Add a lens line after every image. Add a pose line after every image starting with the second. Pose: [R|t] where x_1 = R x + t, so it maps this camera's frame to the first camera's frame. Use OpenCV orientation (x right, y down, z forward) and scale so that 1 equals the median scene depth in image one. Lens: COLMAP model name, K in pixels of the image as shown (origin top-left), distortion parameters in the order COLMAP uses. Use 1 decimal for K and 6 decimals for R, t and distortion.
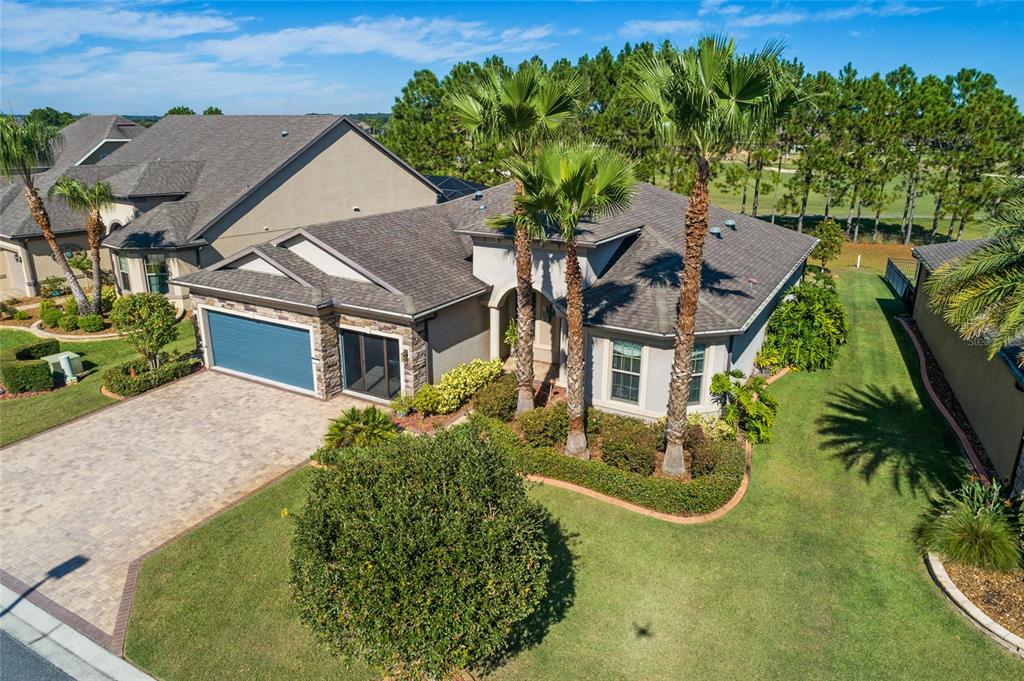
lens RADIAL K [[676.8, 0, 512.0], [0, 676.8, 340.5], [0, 0, 1]] dist [0.011128, 0.005472]
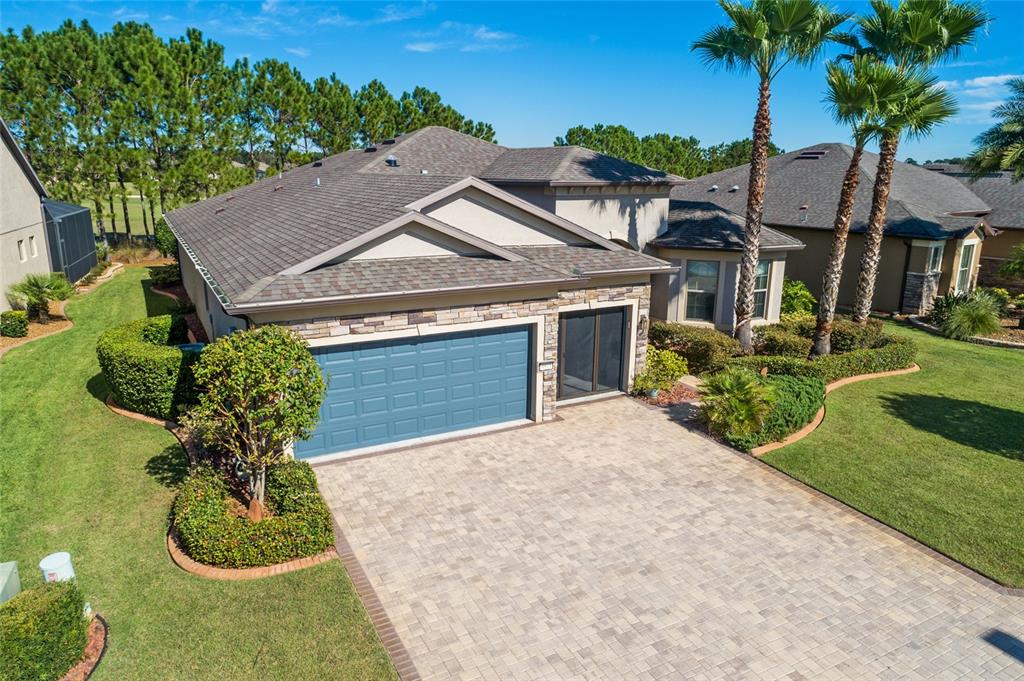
lens RADIAL K [[676.8, 0, 512.0], [0, 676.8, 340.5], [0, 0, 1]] dist [0.011128, 0.005472]
pose [[0.535750, -0.212331, 0.817244, -0.168160], [0.250923, 0.964178, 0.086012, -0.012185], [-0.806231, 0.158984, 0.569838, 0.123840]]
